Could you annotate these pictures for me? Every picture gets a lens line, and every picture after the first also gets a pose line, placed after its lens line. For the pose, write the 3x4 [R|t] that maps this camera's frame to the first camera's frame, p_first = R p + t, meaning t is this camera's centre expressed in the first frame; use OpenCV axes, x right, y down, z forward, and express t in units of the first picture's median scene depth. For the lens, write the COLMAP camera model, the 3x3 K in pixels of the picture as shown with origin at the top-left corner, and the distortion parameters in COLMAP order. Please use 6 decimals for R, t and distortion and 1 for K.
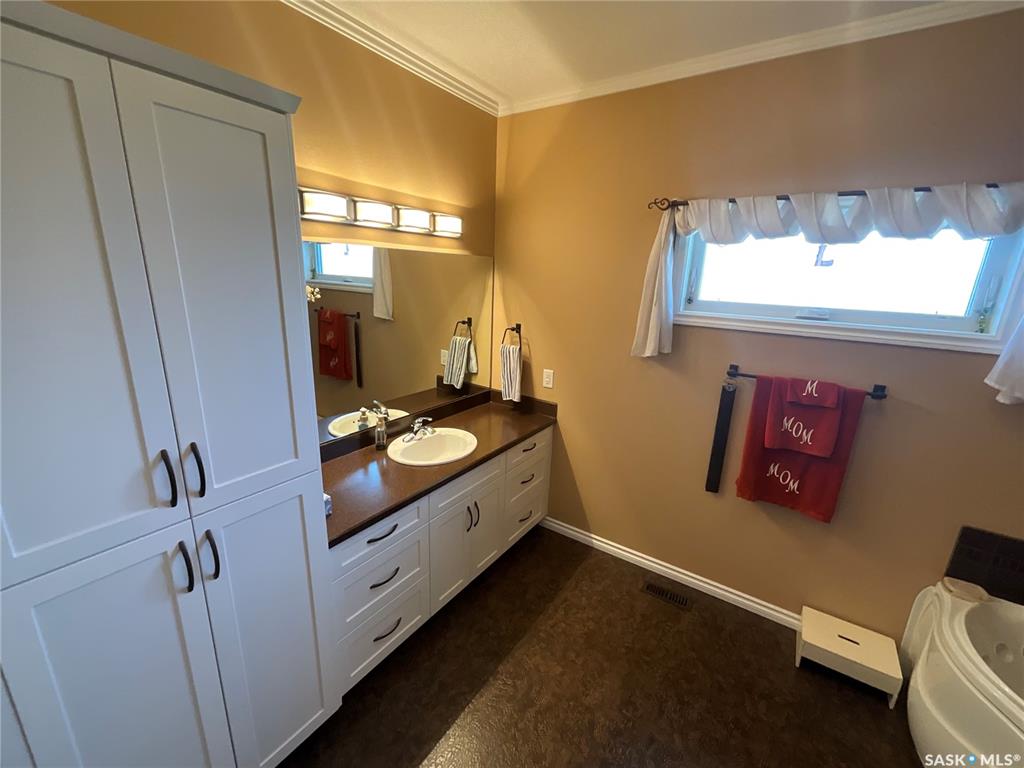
lens RADIAL K [[416.6, 0, 513.9], [0, 416.6, 385.1], [0, 0, 1]] dist [0.001548, 0.000287]
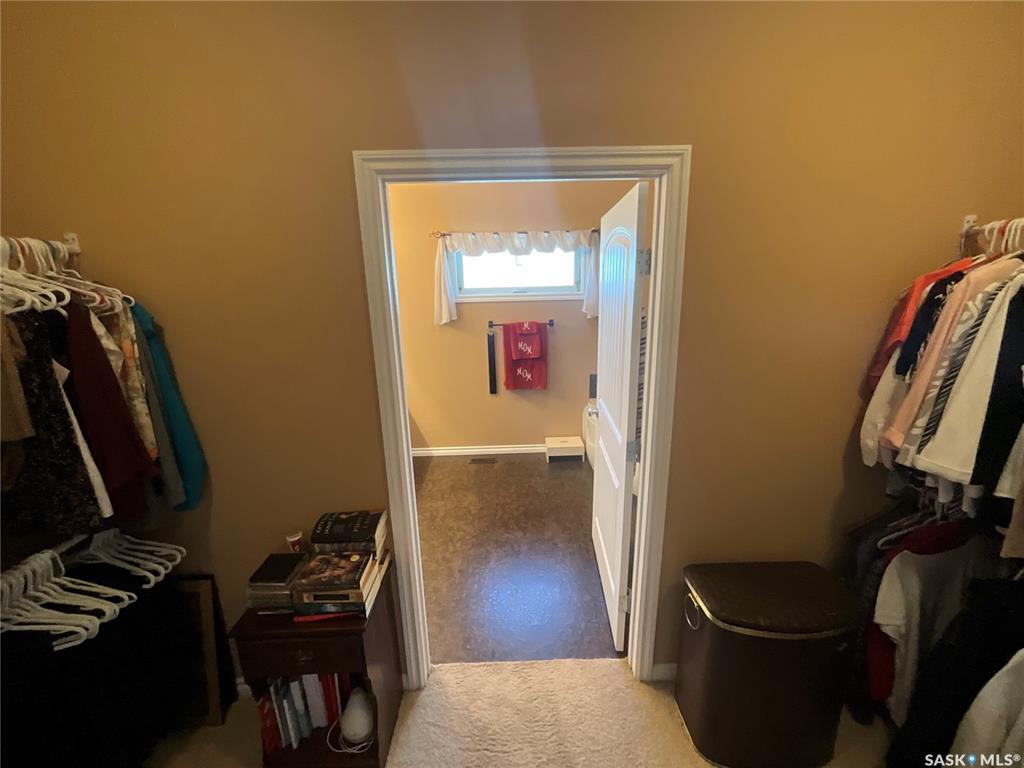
lens RADIAL K [[416.6, 0, 513.9], [0, 416.6, 385.1], [0, 0, 1]] dist [0.001548, 0.000287]
pose [[0.815437, -0.198269, 0.543831, -0.483778], [0.203247, 0.977761, 0.051714, 0.168403], [-0.541990, 0.068362, 0.837600, -0.630660]]
